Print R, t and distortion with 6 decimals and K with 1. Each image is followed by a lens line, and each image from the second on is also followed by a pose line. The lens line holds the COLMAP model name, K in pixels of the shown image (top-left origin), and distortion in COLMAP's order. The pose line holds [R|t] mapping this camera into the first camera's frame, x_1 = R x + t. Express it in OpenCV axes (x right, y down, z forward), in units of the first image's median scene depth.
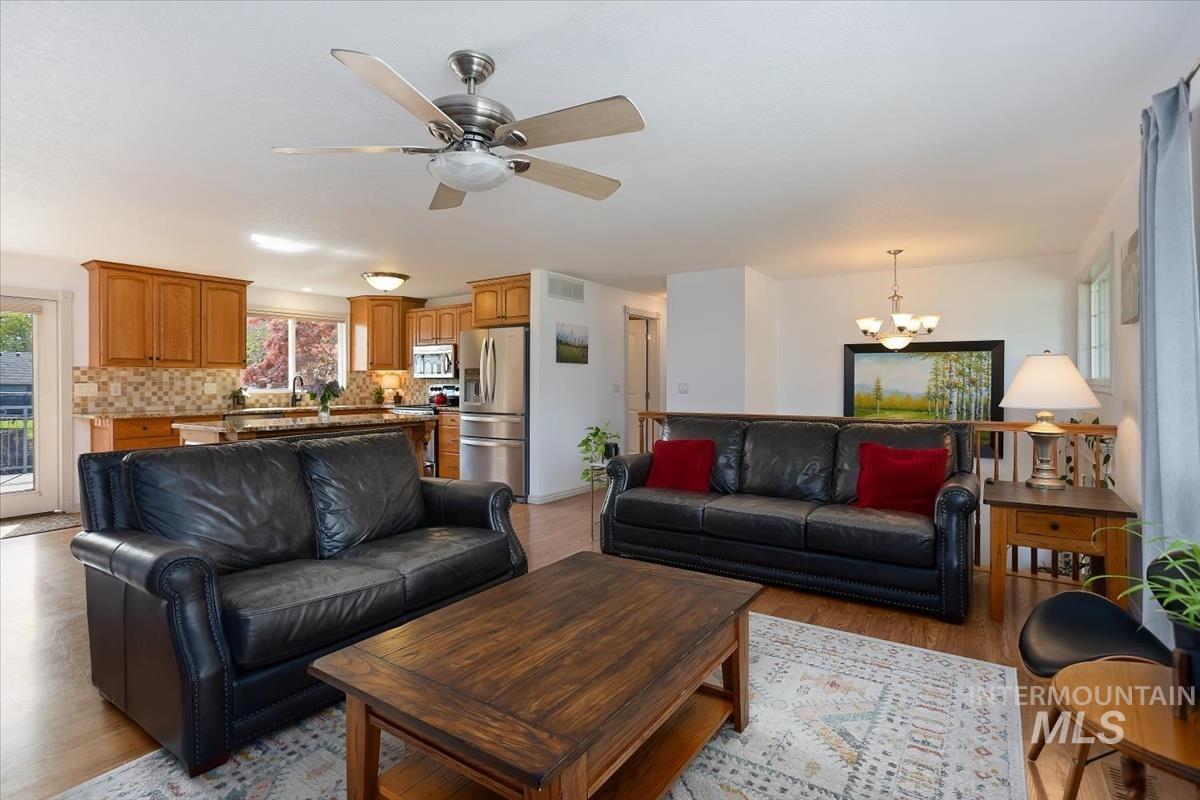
lens RADIAL K [[580.5, 0, 606.1], [0, 580.5, 395.7], [0, 0, 1]] dist [-0.019162, 0.006239]
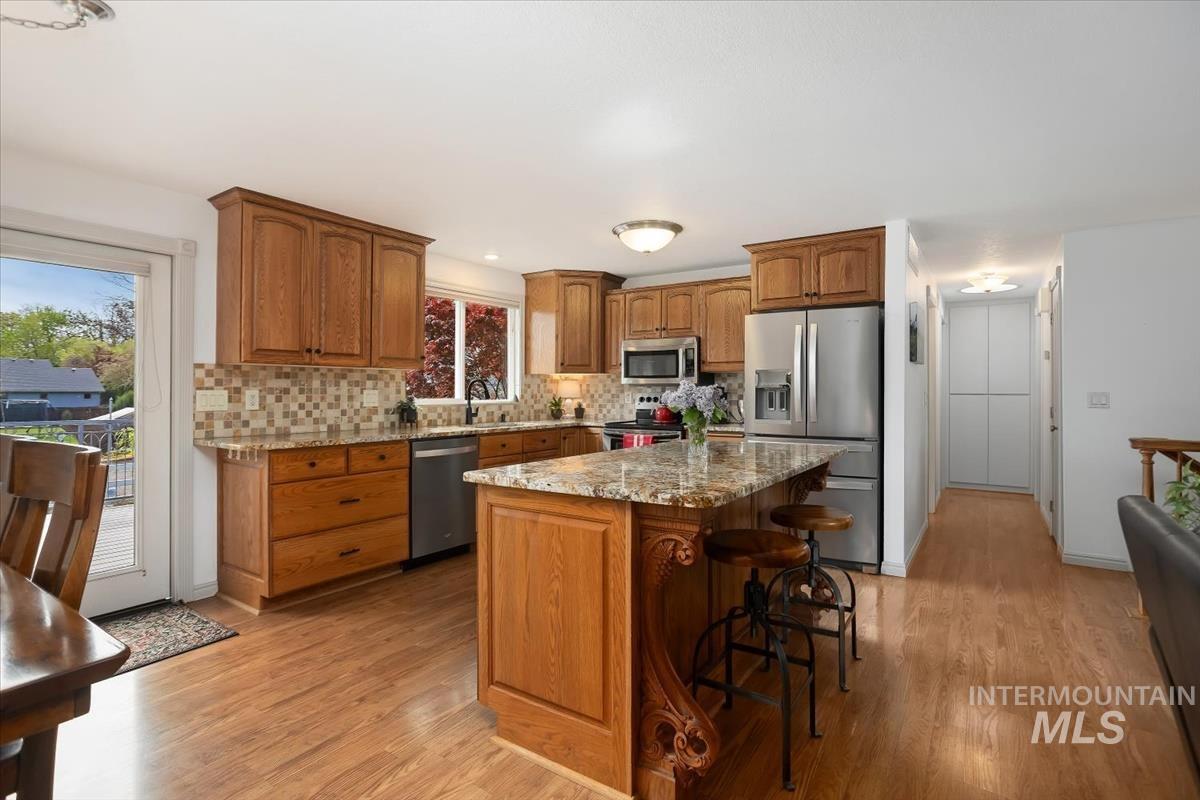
lens RADIAL K [[580.5, 0, 596.7], [0, 580.5, 394.6], [0, 0, 1]] dist [-0.019162, 0.006239]
pose [[0.999870, 0.002520, 0.015903, -0.462848], [-0.002258, 0.999861, -0.016502, -0.006627], [-0.015942, 0.016464, 0.999737, 0.344023]]
